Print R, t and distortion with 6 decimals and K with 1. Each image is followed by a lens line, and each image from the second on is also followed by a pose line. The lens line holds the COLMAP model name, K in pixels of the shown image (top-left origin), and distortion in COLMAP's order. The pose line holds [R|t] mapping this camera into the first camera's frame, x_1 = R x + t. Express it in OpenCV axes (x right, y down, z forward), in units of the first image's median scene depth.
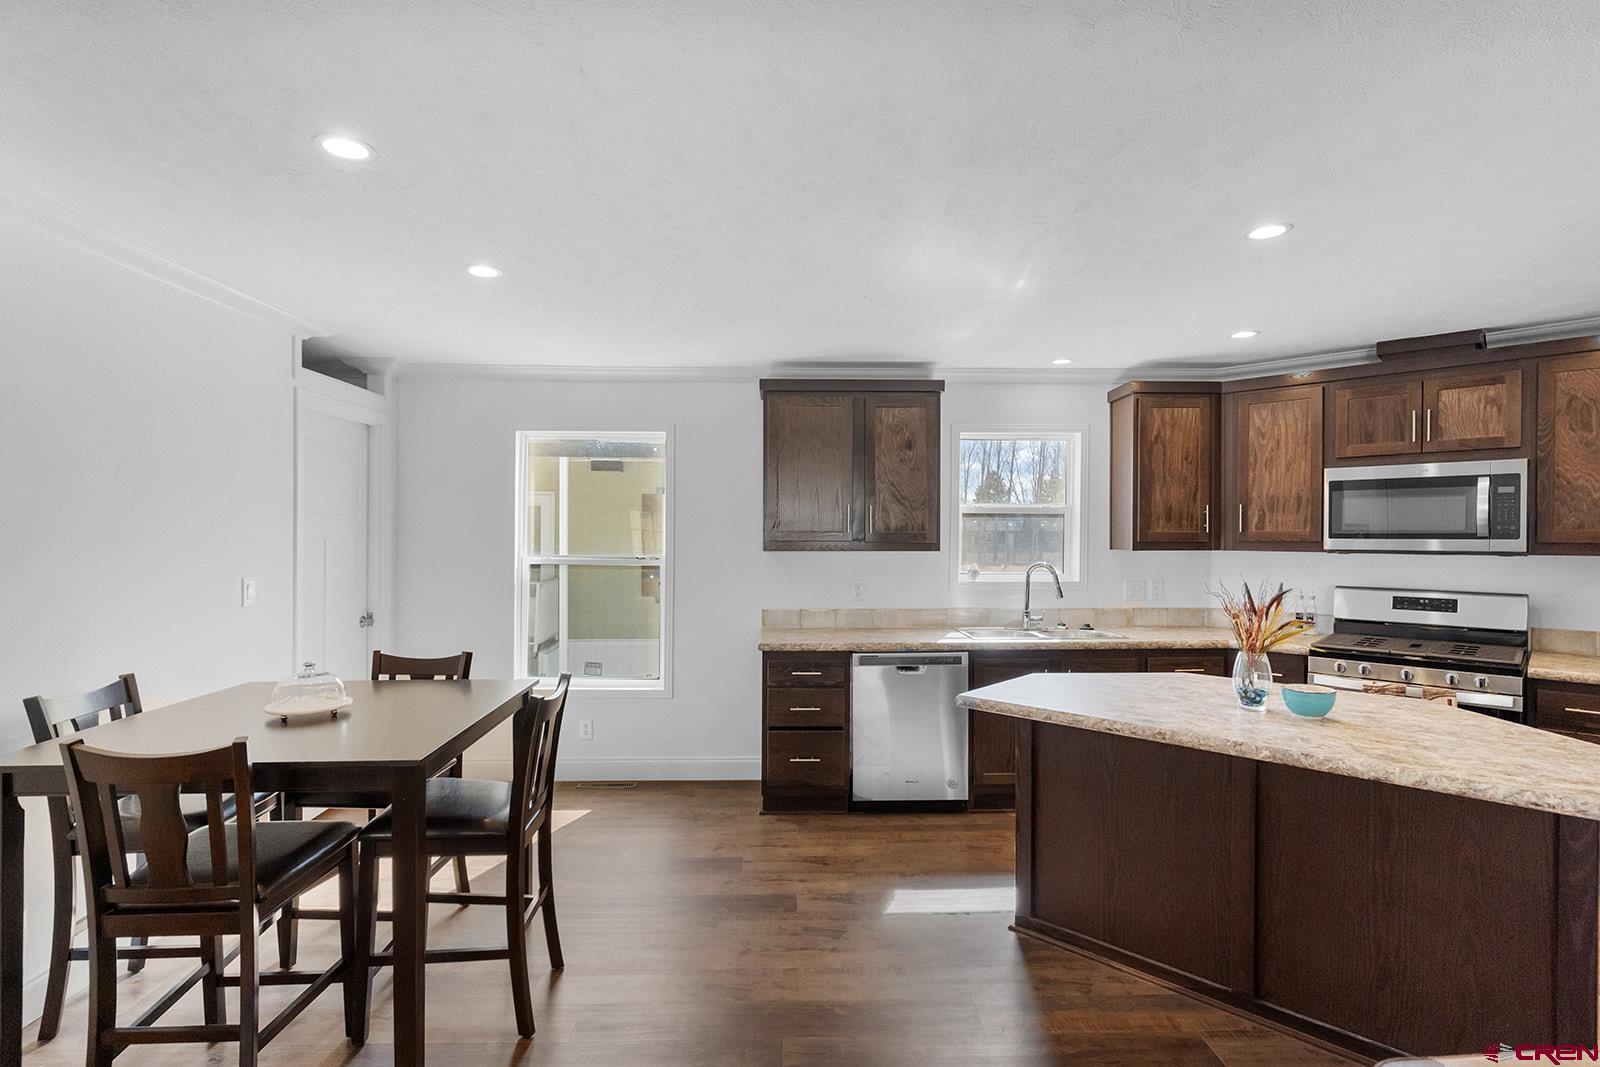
lens RADIAL K [[802.2, 0, 800.0], [0, 802.2, 533.5], [0, 0, 1]] dist [-0.000154, -0.000145]
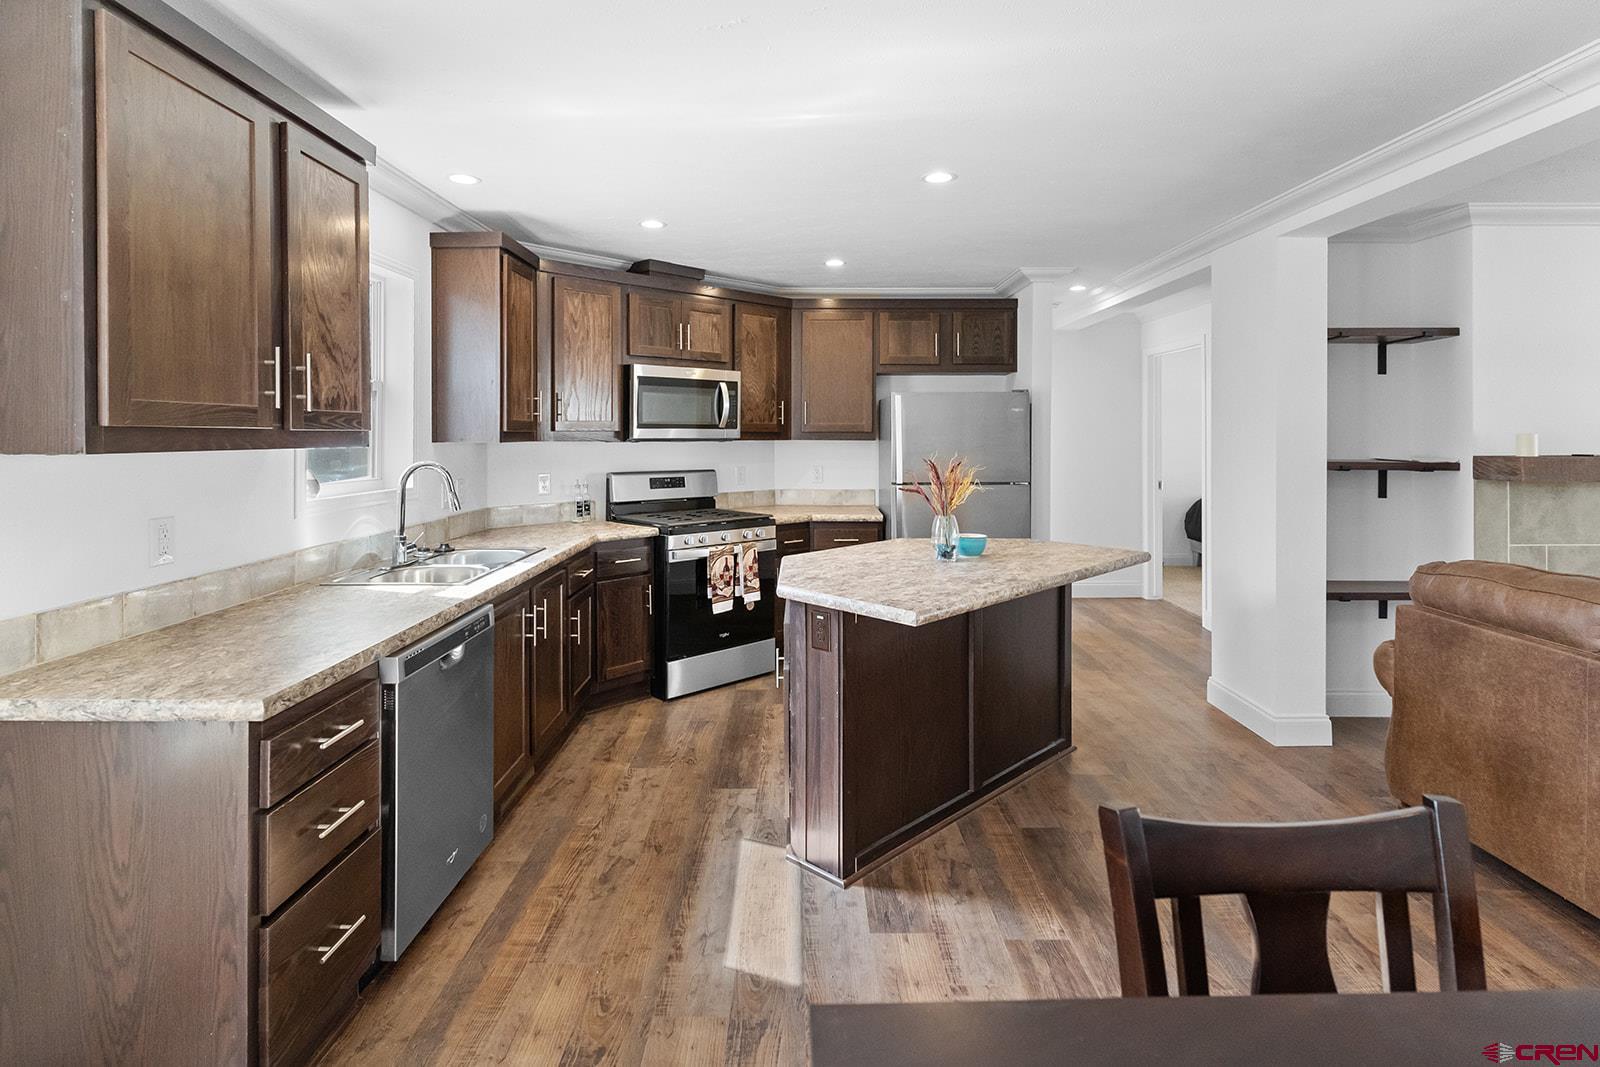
lens RADIAL K [[791.9, 0, 800.4], [0, 791.9, 444.0], [0, 0, 1]] dist [0.003110, 0.000633]
pose [[0.023365, -0.011030, 0.999666, -0.458944], [0.004575, 0.999930, 0.010926, 0.018387], [-0.999717, 0.004318, 0.023414, 0.842694]]
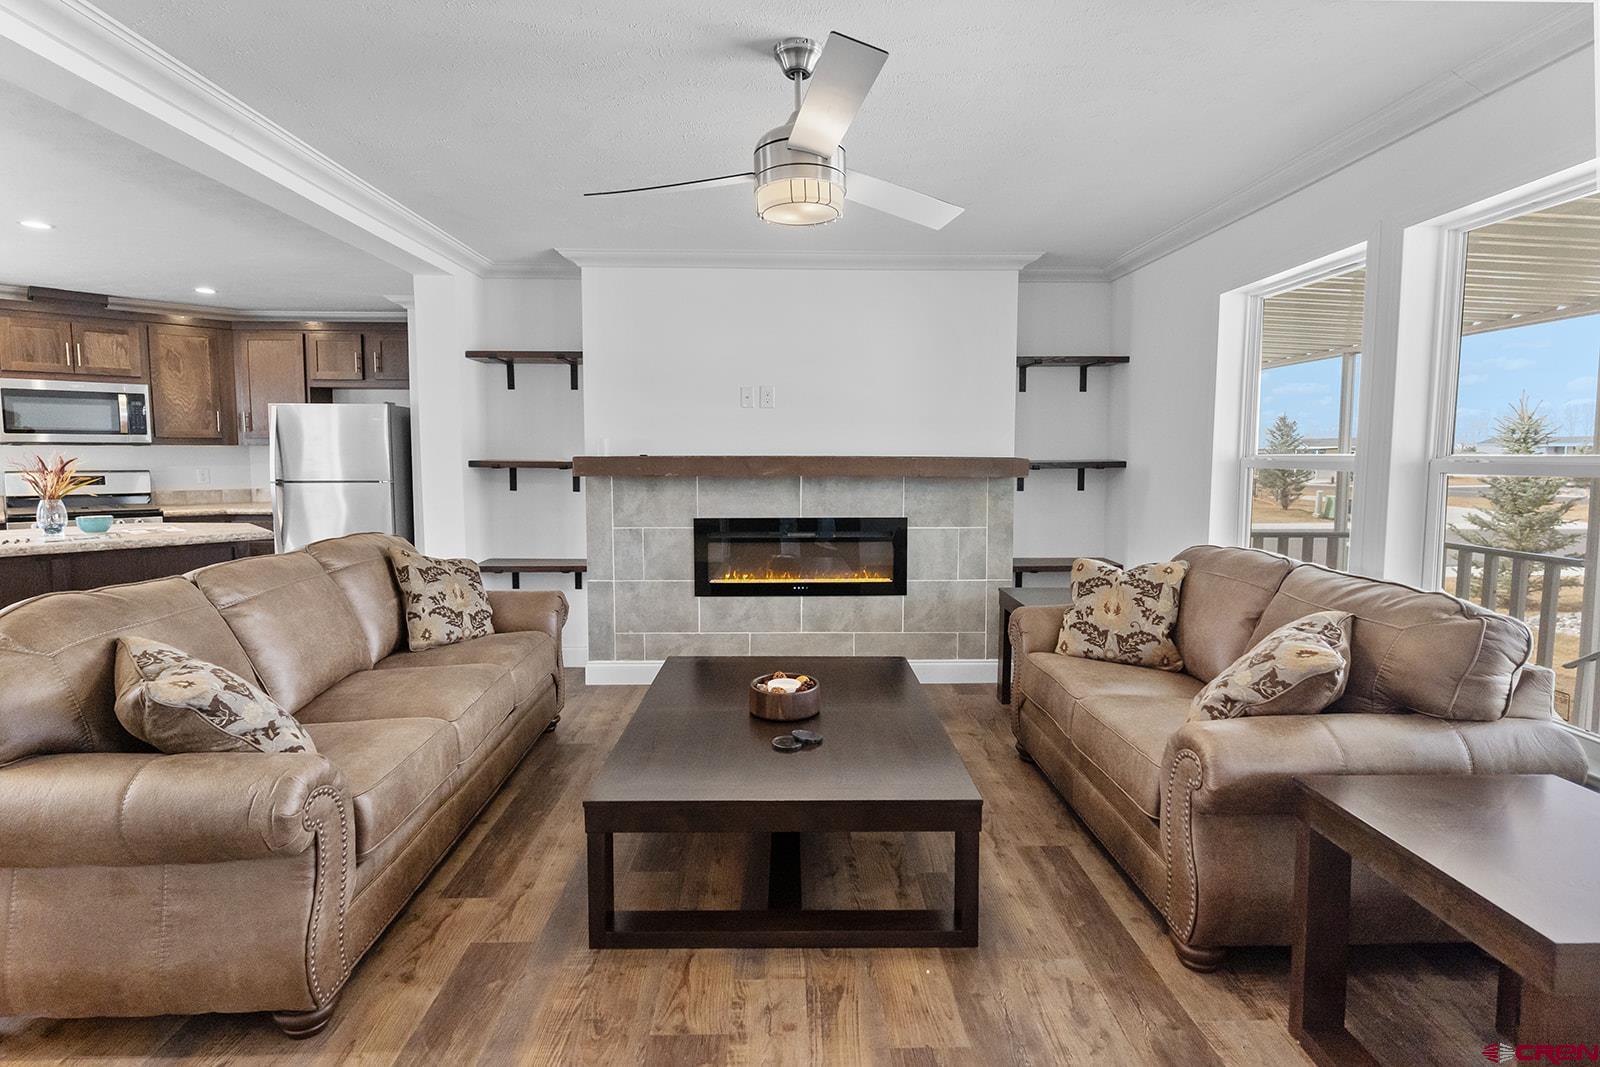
lens RADIAL K [[760.3, 0, 800.0], [0, 760.3, 533.5], [0, 0, 1]] dist [-0.002313, -0.000693]
pose [[-0.003455, -0.105608, 0.994402, -0.639282], [-0.000140, 0.994408, 0.105608, 0.042225], [-0.999994, 0.000225, -0.003451, -0.308724]]
